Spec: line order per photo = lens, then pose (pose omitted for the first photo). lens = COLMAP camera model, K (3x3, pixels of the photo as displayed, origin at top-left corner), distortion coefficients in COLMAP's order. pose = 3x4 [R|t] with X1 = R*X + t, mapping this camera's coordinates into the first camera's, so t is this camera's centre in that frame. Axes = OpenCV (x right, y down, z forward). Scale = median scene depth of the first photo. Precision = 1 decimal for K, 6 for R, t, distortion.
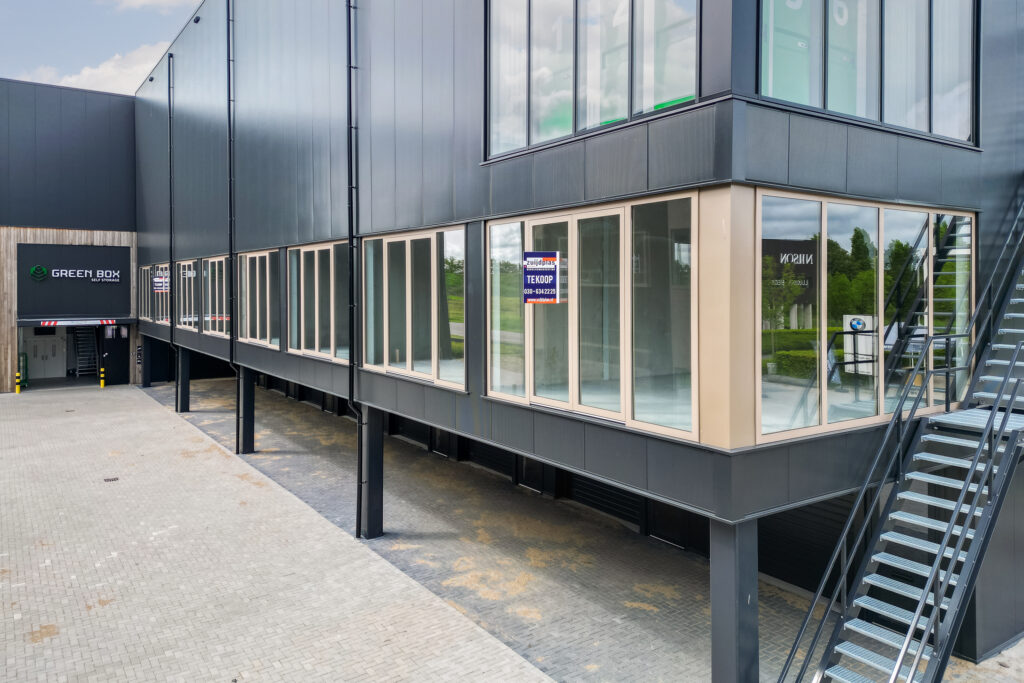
lens RADIAL K [[737.5, 0, 522.4], [0, 737.5, 285.4], [0, 0, 1]] dist [0.073023, -0.057130]
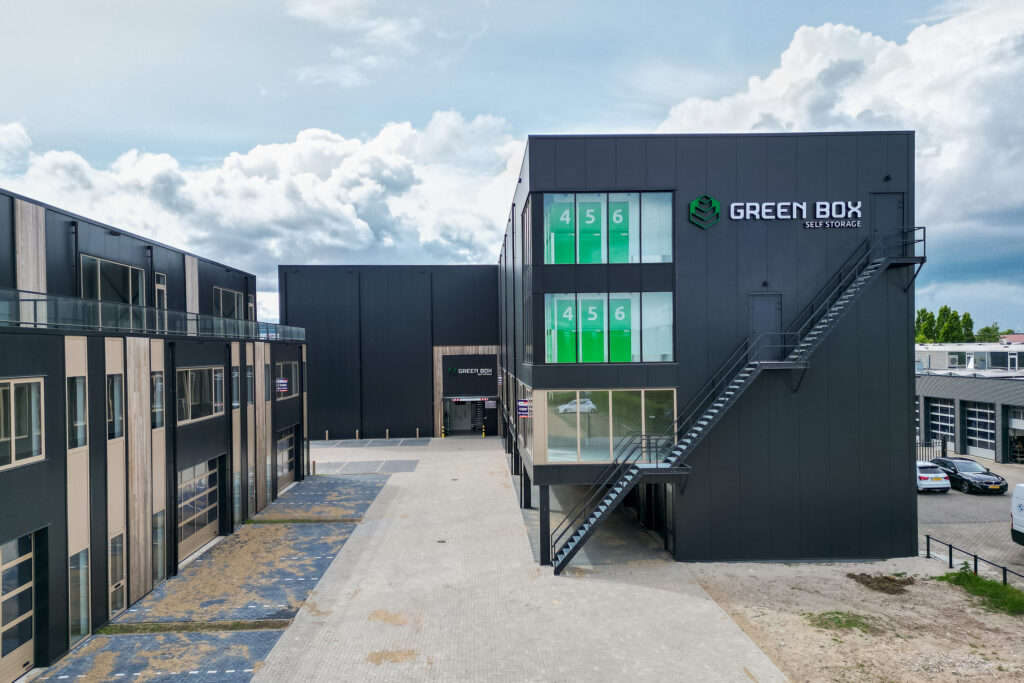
lens RADIAL K [[737.5, 0, 522.8], [0, 737.5, 357.6], [0, 0, 1]] dist [0.073023, -0.057130]
pose [[0.851284, -0.003090, -0.524696, 1.003629], [0.009344, 0.999913, 0.009271, -0.152071], [0.524622, -0.012795, 0.851239, -0.960751]]
